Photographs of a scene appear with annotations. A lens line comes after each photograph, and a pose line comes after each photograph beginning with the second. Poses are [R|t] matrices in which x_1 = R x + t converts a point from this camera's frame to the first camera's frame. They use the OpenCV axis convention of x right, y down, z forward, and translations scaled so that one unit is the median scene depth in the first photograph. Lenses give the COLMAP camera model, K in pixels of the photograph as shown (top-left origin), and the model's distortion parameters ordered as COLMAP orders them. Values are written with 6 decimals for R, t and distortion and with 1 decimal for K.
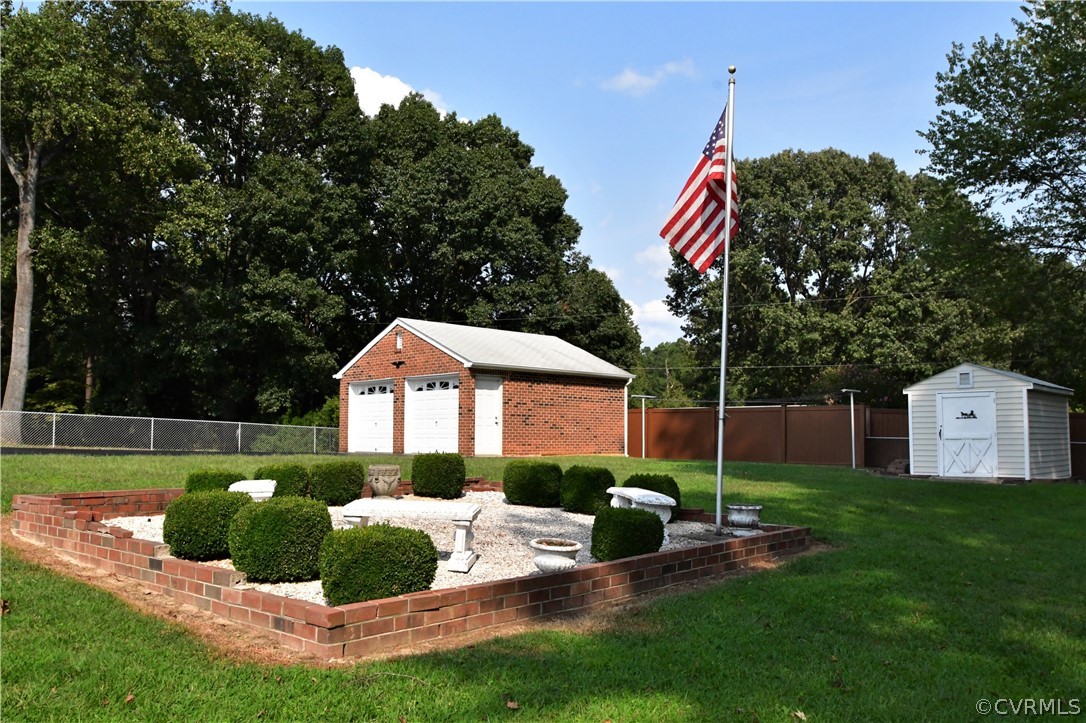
lens RADIAL K [[834.3, 0, 544.3], [0, 834.3, 361.2], [0, 0, 1]] dist [-0.000482, 0.001705]
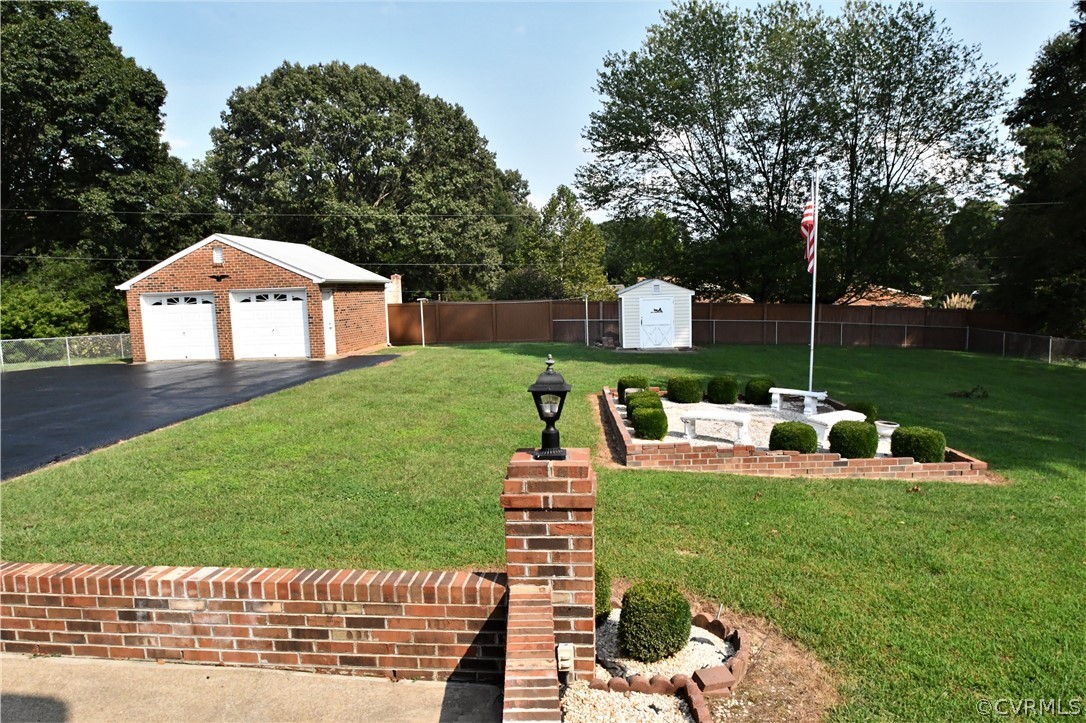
lens RADIAL K [[701.3, 0, 539.4], [0, 701.3, 367.9], [0, 0, 1]] dist [-0.047708, 0.013492]
pose [[0.791650, -0.094071, 0.603690, -0.177791], [-0.021298, 0.983226, 0.181142, -0.023558], [-0.610604, -0.156258, 0.776367, 0.017199]]
